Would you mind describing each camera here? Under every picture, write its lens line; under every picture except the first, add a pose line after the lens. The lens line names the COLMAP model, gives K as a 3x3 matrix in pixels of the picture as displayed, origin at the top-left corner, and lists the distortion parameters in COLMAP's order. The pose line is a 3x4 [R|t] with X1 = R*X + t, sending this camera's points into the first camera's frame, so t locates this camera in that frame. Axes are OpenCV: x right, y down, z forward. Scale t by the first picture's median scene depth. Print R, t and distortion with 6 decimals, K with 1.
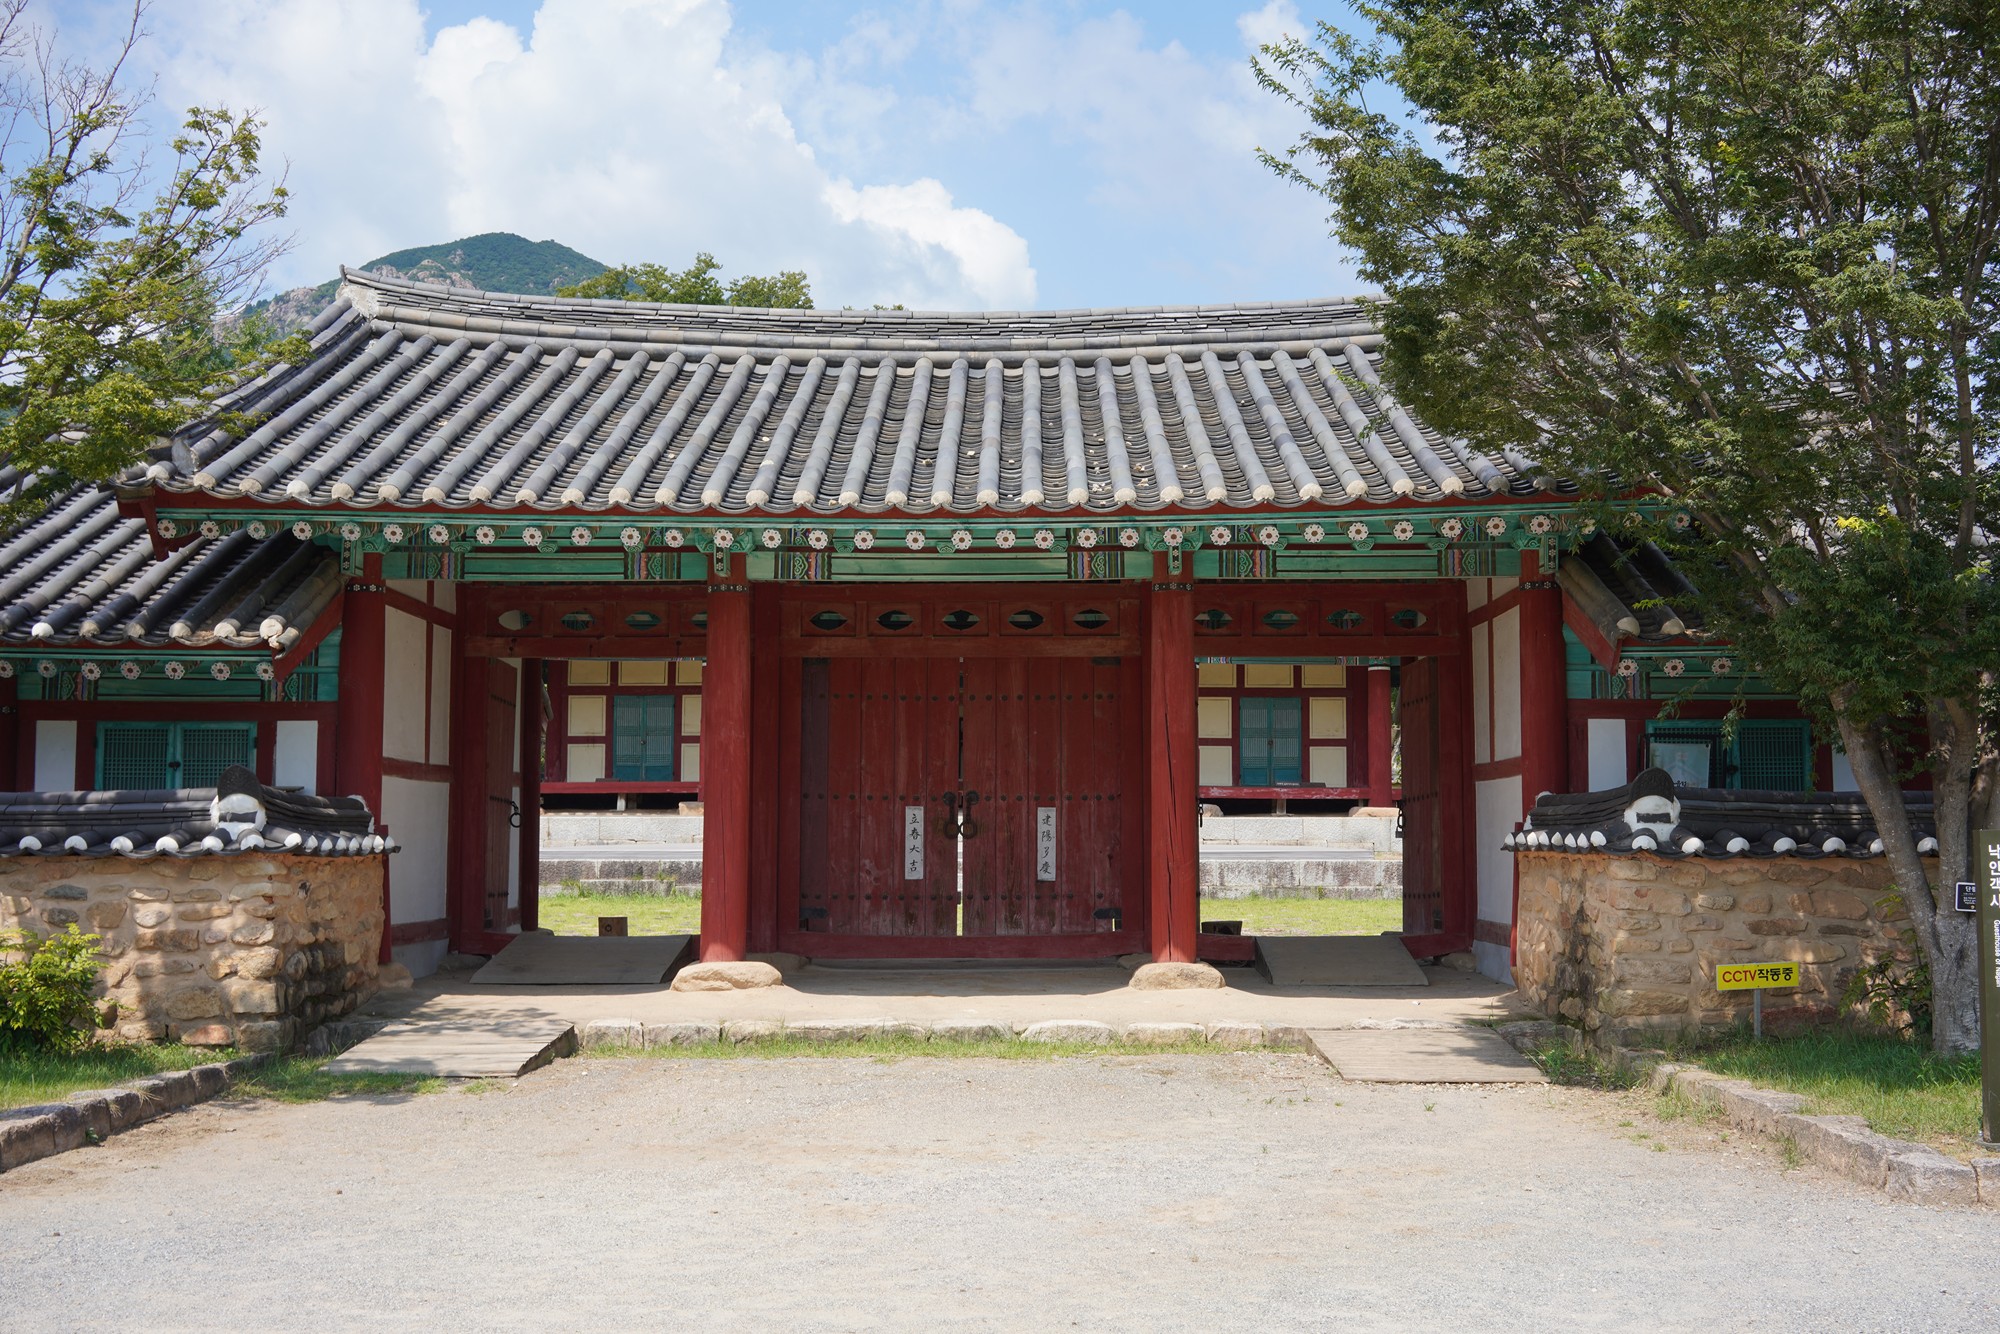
lens RADIAL K [[2106.0, 0, 1000.0], [0, 2106.0, 667.0], [0, 0, 1]] dist [0.054972, -0.218138]
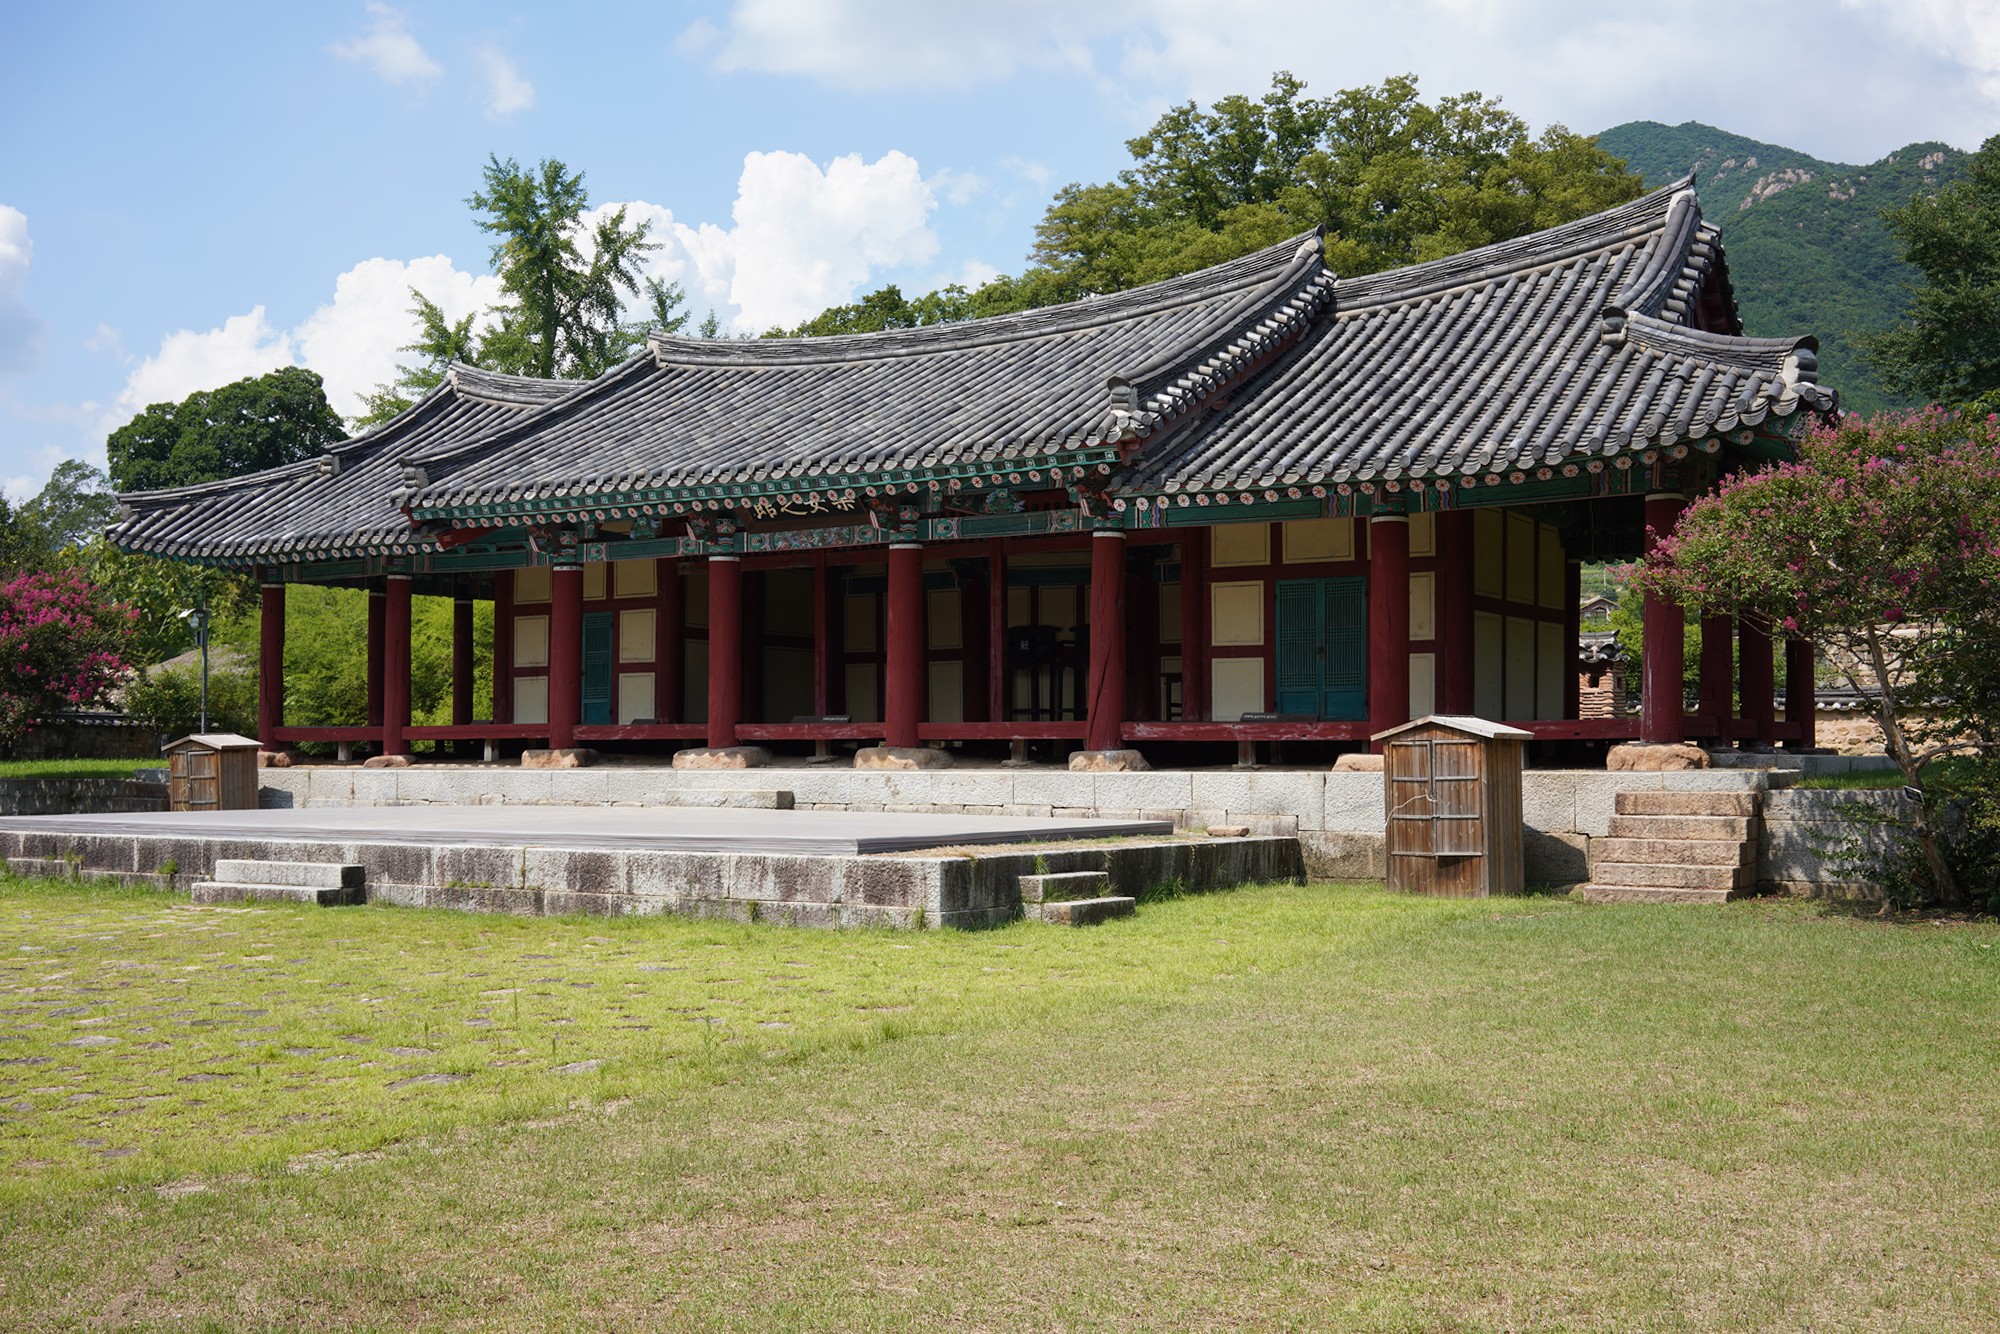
lens RADIAL K [[2106.0, 0, 1000.0], [0, 2106.0, 667.0], [0, 0, 1]] dist [0.054972, -0.218138]
pose [[0.814566, -0.028477, -0.579371, 0.533080], [0.046663, 0.998774, 0.016513, 0.035408], [0.578191, -0.040486, 0.814897, 0.580852]]
